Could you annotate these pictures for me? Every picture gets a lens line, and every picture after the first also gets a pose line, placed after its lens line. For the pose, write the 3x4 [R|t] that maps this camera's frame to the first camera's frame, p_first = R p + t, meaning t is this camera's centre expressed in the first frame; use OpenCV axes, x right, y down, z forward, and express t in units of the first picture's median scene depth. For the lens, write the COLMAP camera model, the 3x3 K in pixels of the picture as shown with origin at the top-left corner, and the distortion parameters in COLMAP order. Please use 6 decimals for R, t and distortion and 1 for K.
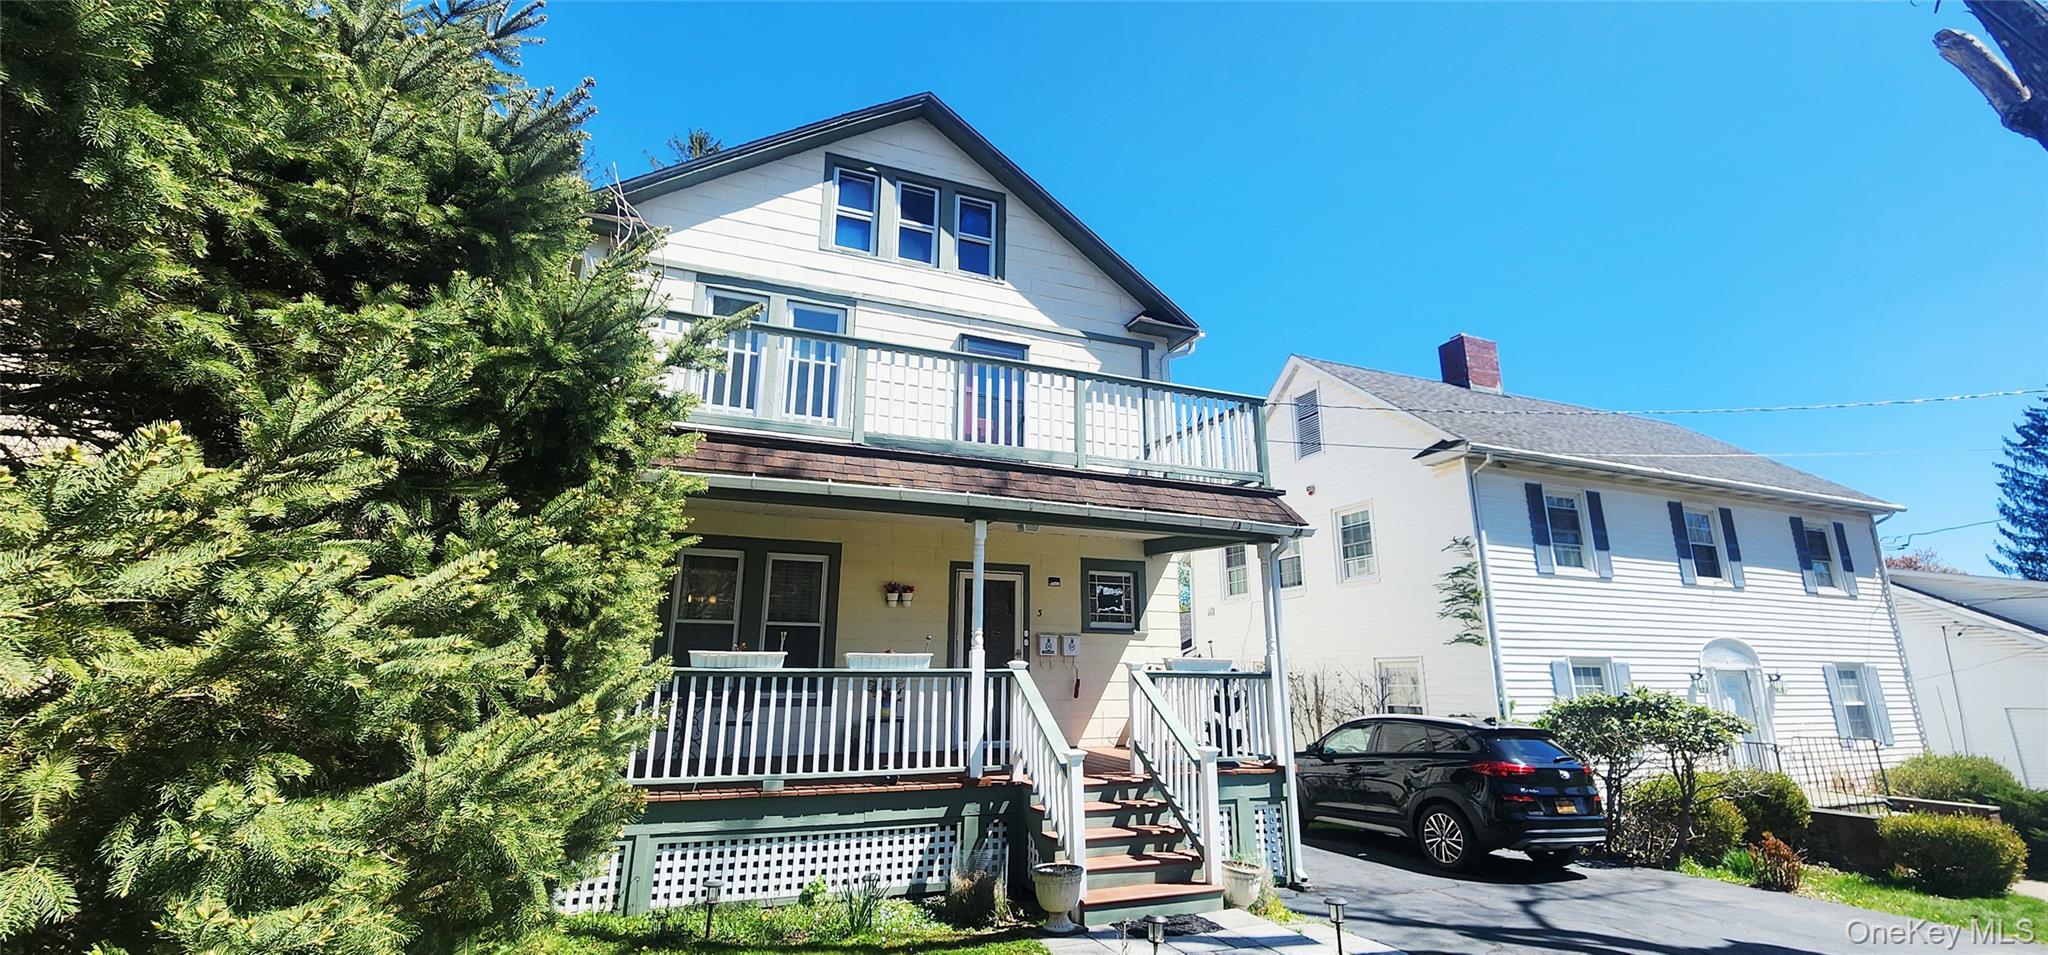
lens RADIAL K [[822.0, 0, 1024.1], [0, 822.0, 458.5], [0, 0, 1]] dist [-0.000359, -0.000368]
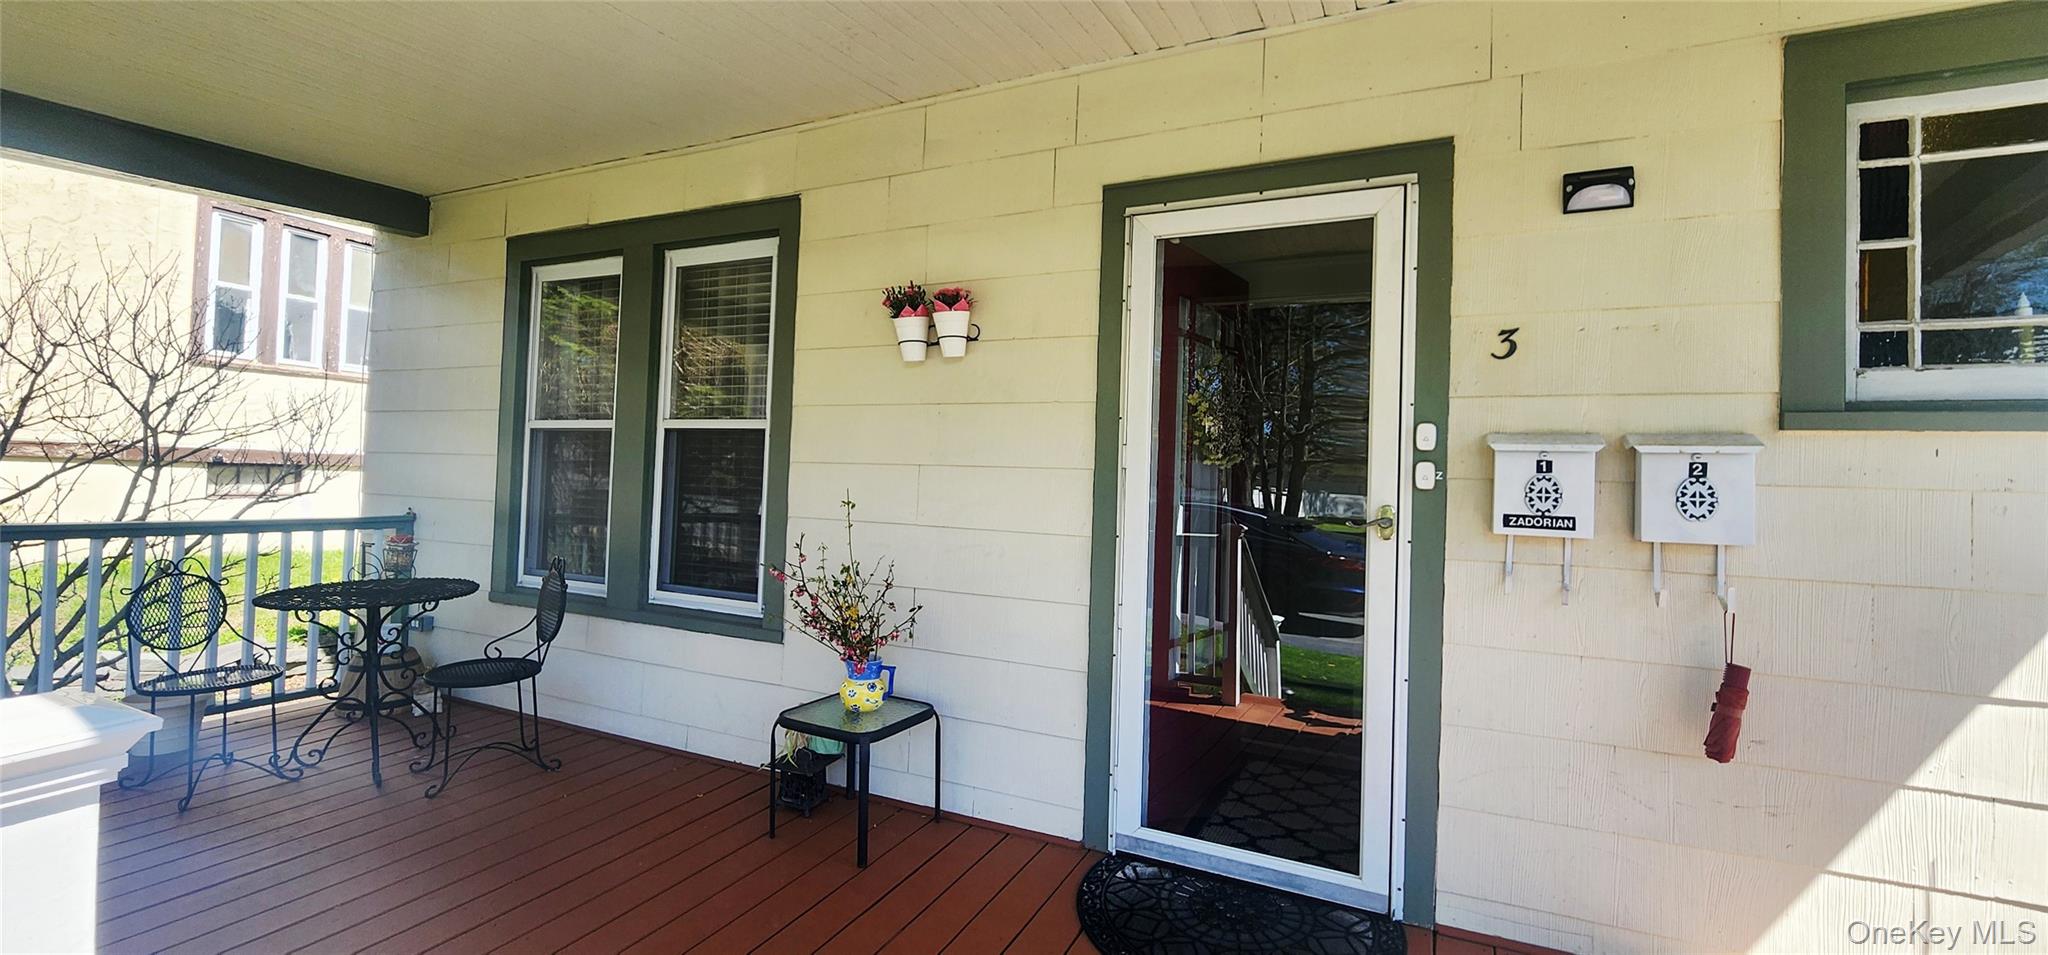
lens RADIAL K [[822.0, 0, 1024.1], [0, 822.0, 458.5], [0, 0, 1]] dist [-0.000359, -0.000368]
pose [[0.678745, -0.000995, -0.734373, 0.088932], [0.163554, 0.975088, 0.149845, 0.158437], [0.715929, -0.221816, 0.661999, 0.731333]]
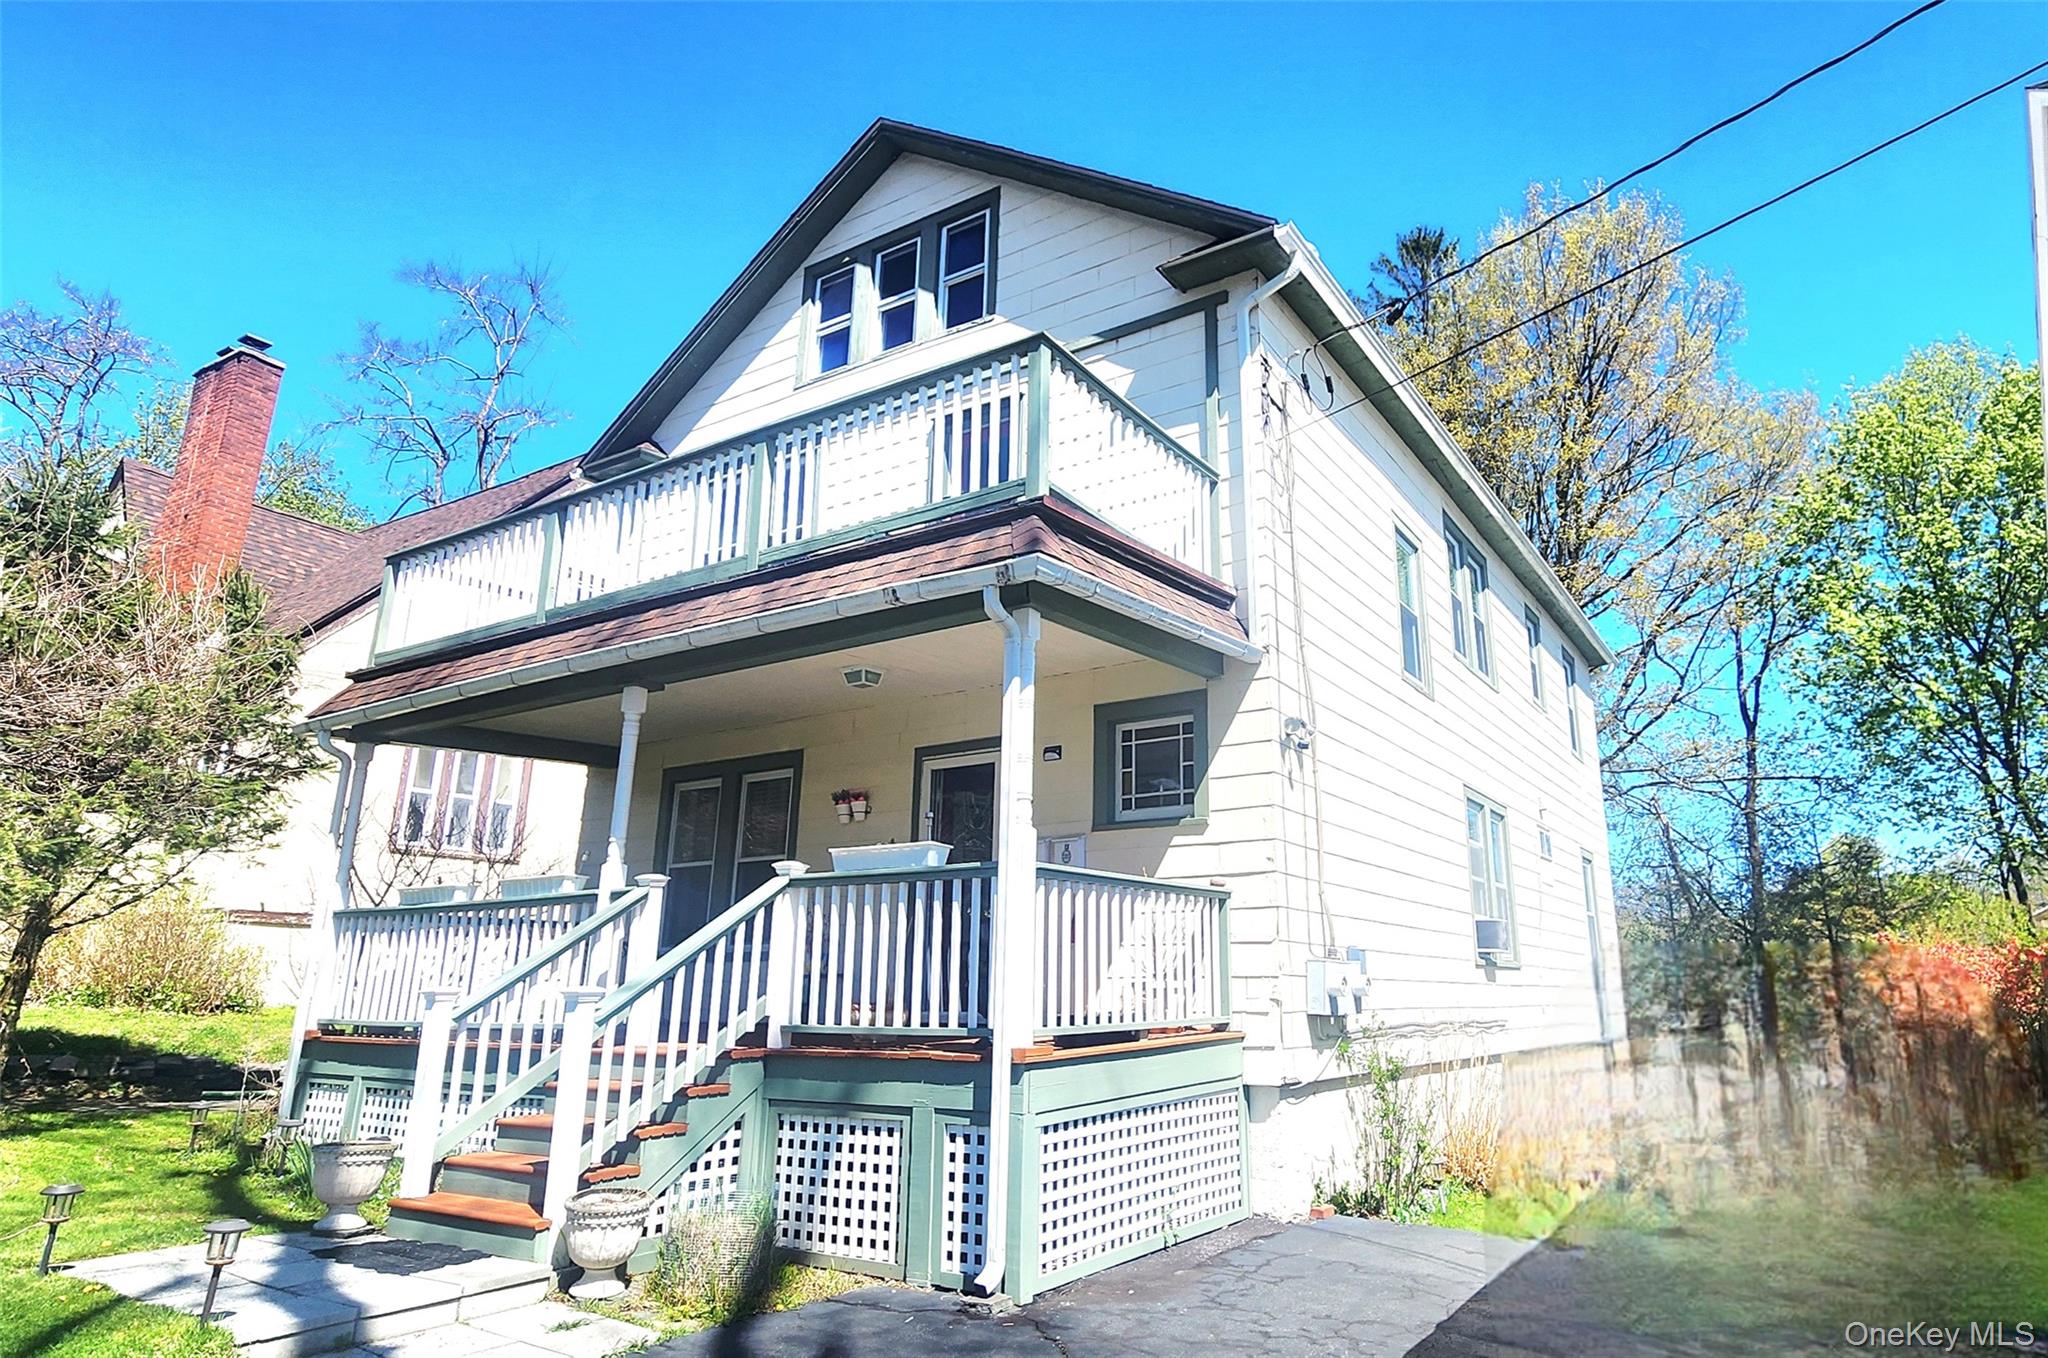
lens RADIAL K [[1185.0, 0, 1098.7], [0, 1185.0, 632.6], [0, 0, 1]] dist [0.042612, -0.000117]
pose [[0.588144, -0.238641, -0.772746, 0.741274], [0.209997, 0.967765, -0.139037, 0.189303], [0.781017, -0.080501, 0.619300, 0.483438]]
